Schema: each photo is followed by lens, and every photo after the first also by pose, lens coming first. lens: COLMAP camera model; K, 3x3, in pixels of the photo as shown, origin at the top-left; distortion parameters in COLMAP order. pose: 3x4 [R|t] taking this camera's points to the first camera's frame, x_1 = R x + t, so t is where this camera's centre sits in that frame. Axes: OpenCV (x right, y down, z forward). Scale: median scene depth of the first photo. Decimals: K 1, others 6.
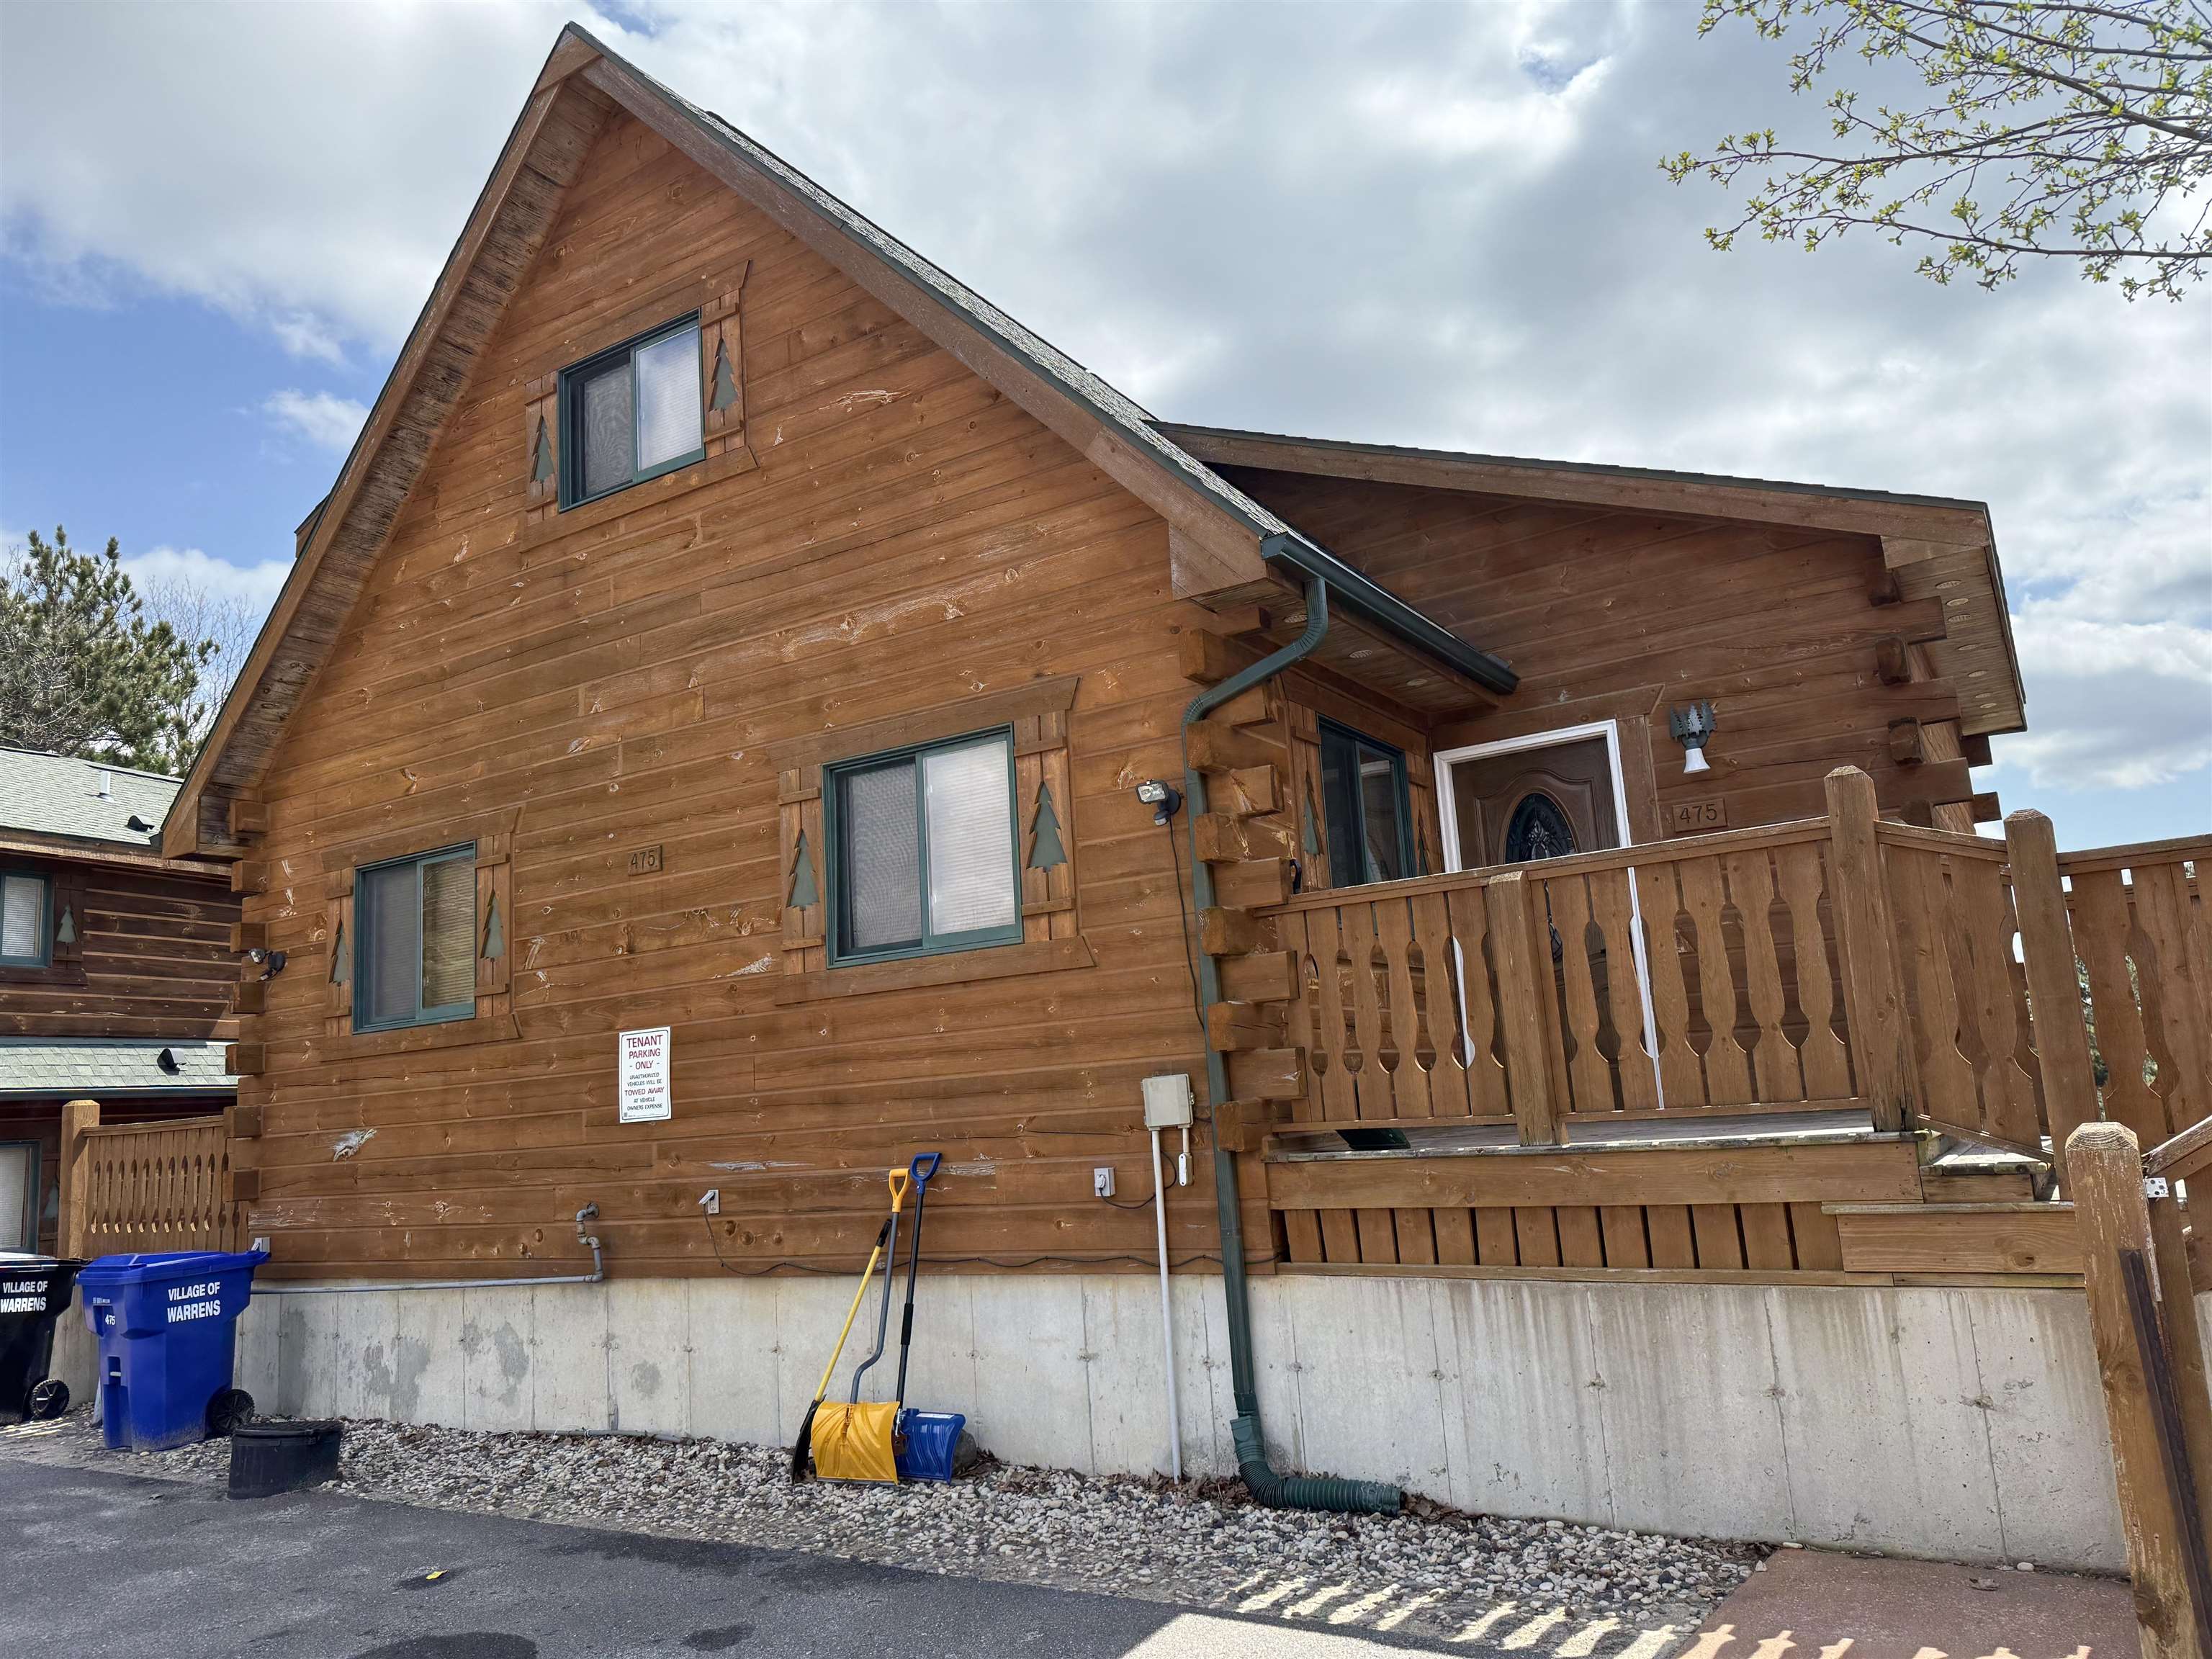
lens RADIAL K [[1589.7, 0, 1099.0], [0, 1589.7, 831.1], [0, 0, 1]] dist [0.032826, -0.003927]
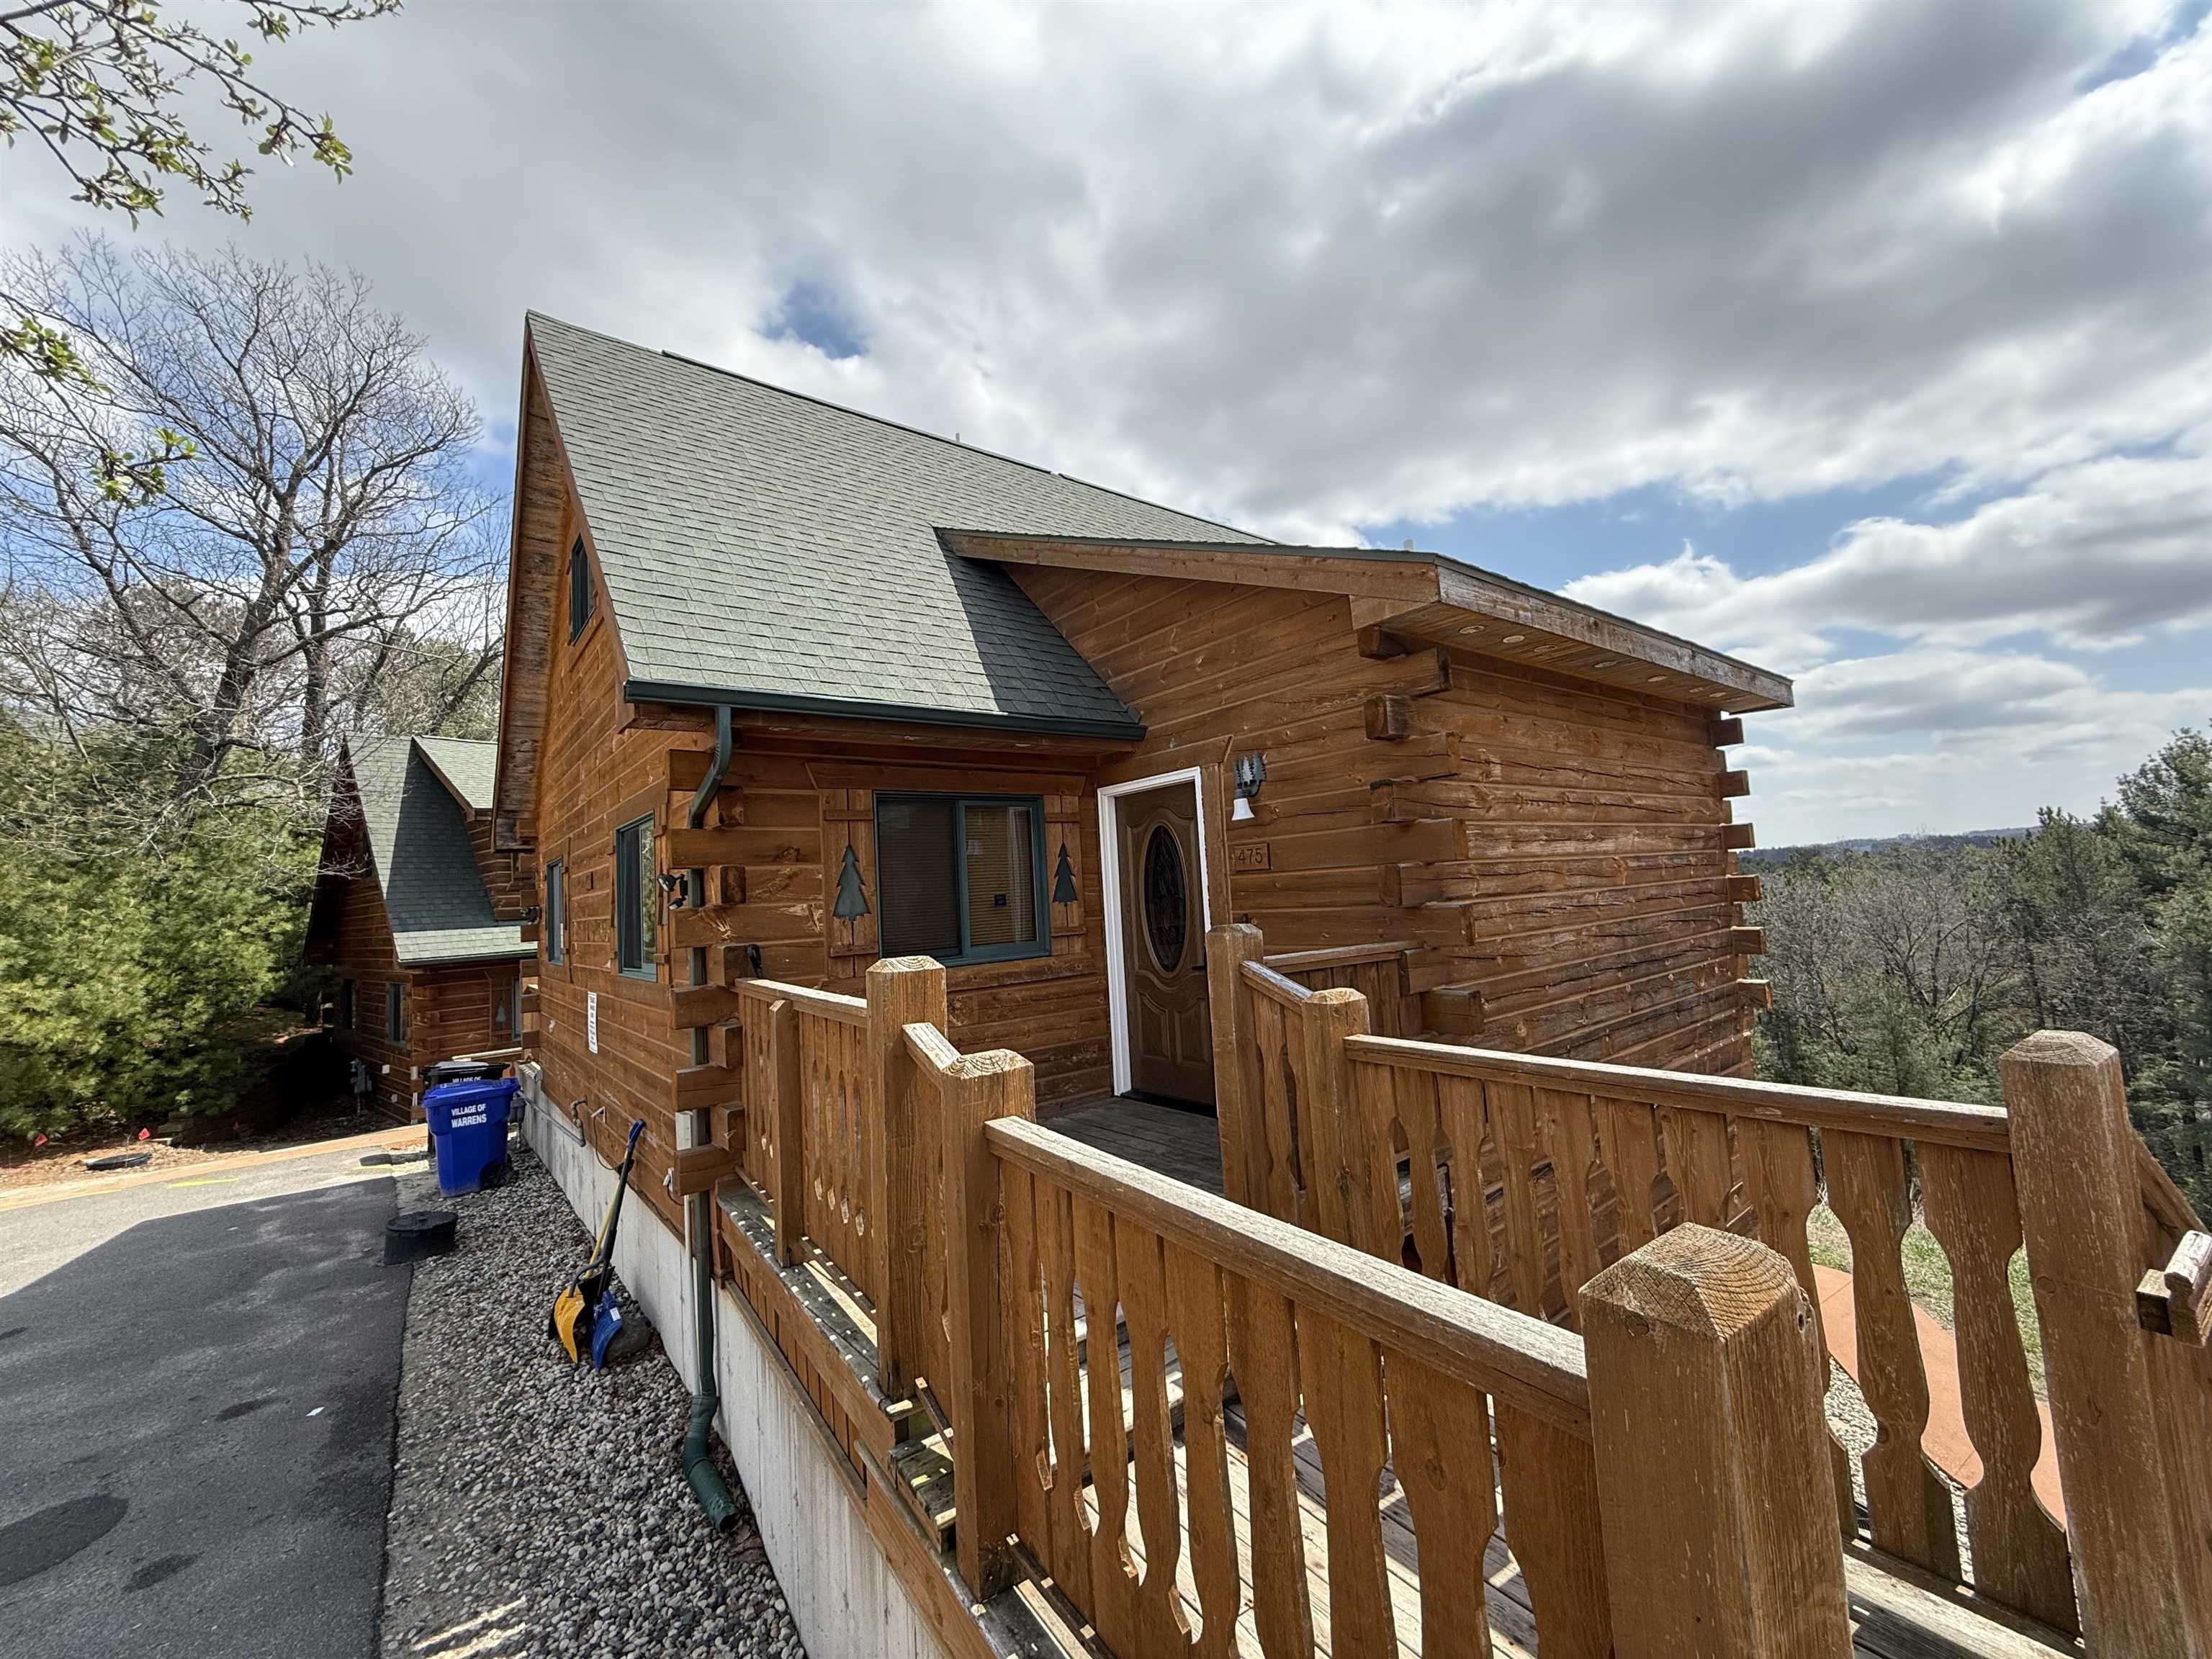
lens RADIAL K [[879.8, 0, 1112.6], [0, 879.8, 825.9], [0, 0, 1]] dist [0.002326, -0.001065]
pose [[0.943983, -0.015441, -0.329633, 0.465524], [0.053647, 0.992797, 0.107127, -0.097665], [0.325605, -0.118810, 0.938012, 0.386282]]
